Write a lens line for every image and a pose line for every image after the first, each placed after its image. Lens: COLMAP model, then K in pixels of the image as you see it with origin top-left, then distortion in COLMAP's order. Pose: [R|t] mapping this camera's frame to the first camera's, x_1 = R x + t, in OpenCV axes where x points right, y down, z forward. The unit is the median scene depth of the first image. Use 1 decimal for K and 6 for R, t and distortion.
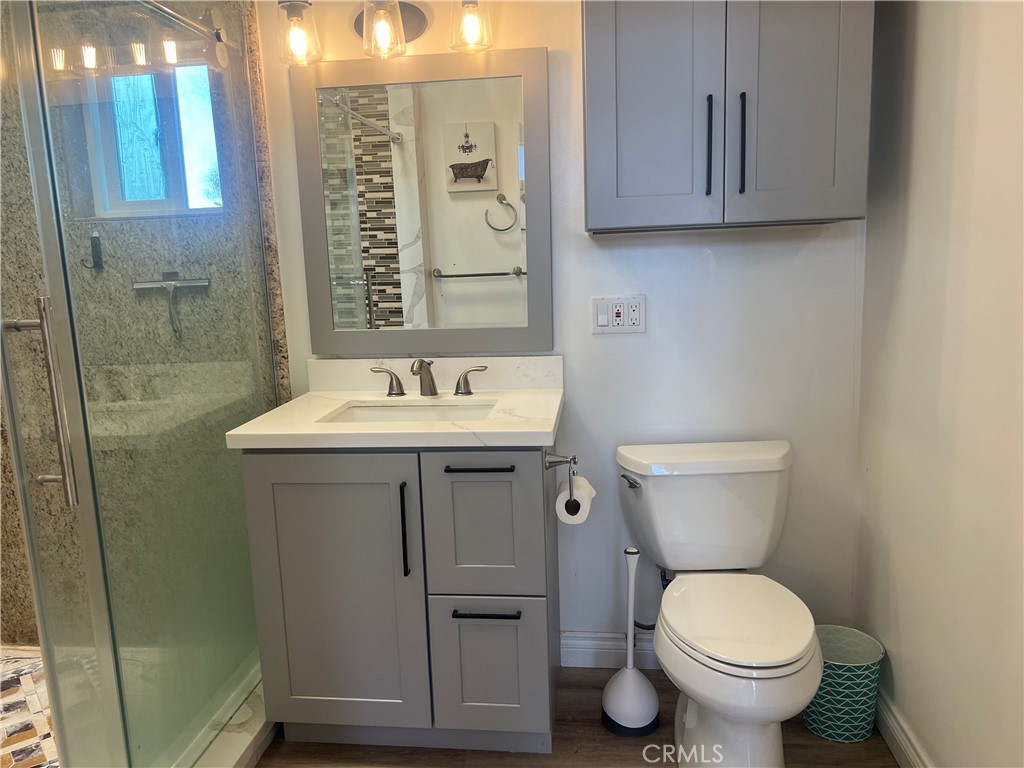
lens RADIAL K [[771.4, 0, 513.1], [0, 771.4, 382.5], [0, 0, 1]] dist [0.050032, -0.060940]
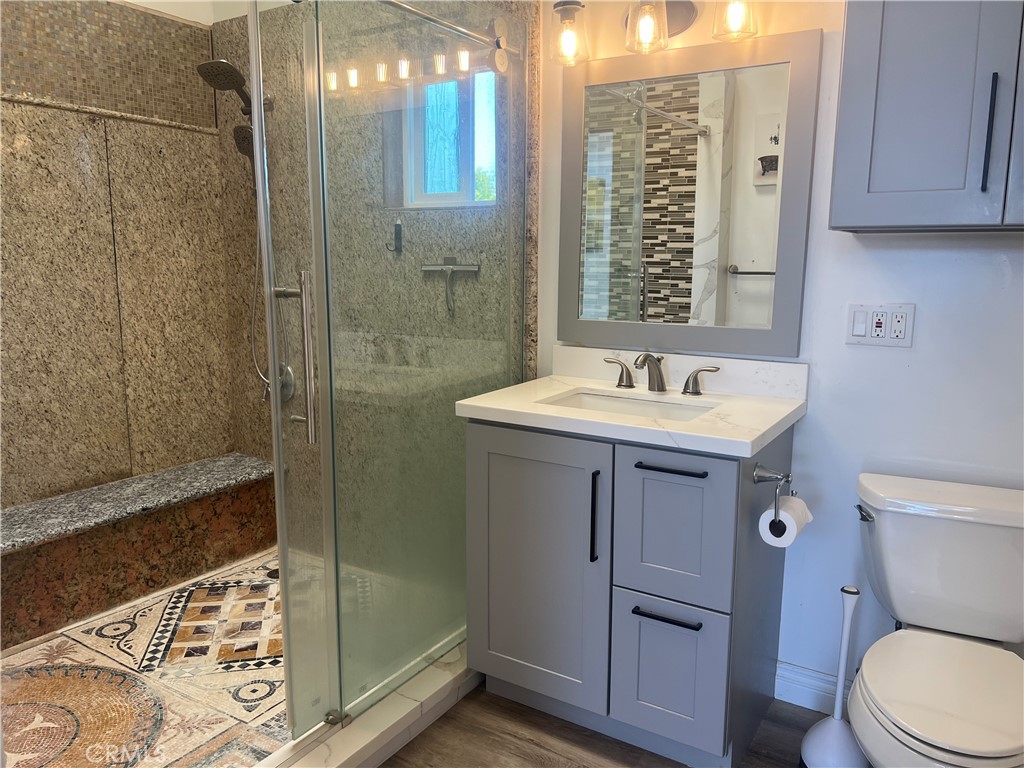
lens RADIAL K [[771.4, 0, 516.2], [0, 771.4, 380.9], [0, 0, 1]] dist [0.050032, -0.060940]
pose [[0.903102, 0.109429, -0.415249, 0.134259], [-0.106909, 0.993834, 0.029392, -0.005970], [0.415905, 0.017850, 0.909233, 0.019487]]
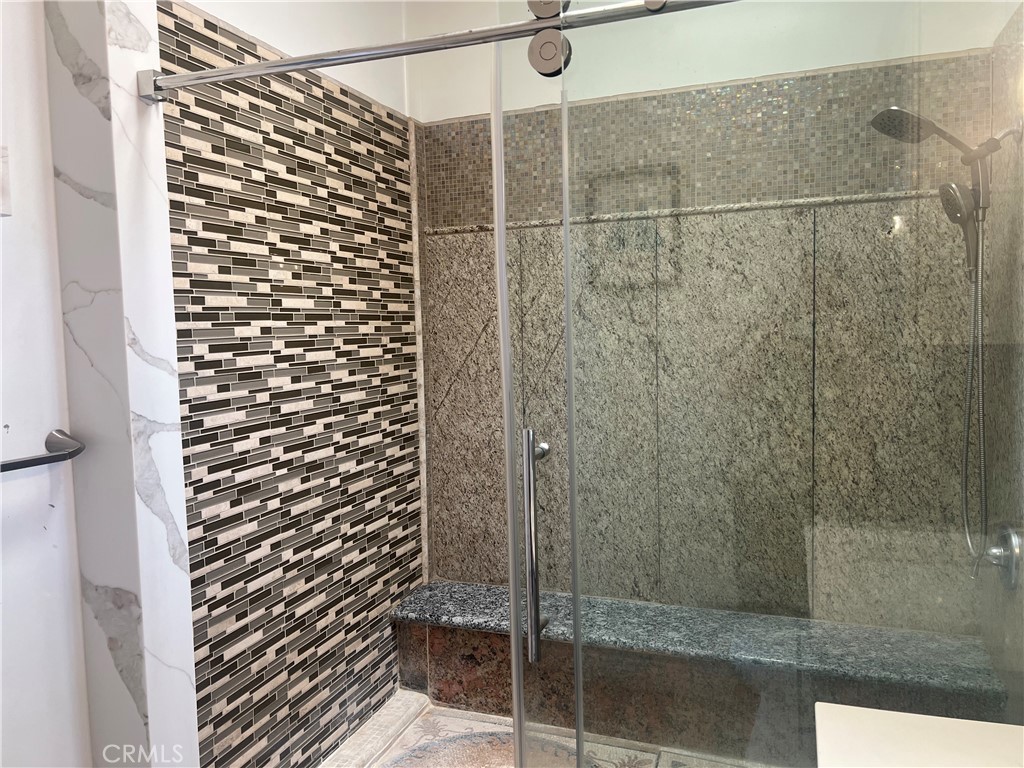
lens RADIAL K [[771.4, 0, 507.7], [0, 771.4, 377.8], [0, 0, 1]] dist [0.050032, -0.060940]
pose [[-0.239743, 0.108589, -0.964744, 0.159458], [-0.118475, 0.983025, 0.140088, -0.174289], [0.963580, 0.147883, -0.222808, 0.698739]]
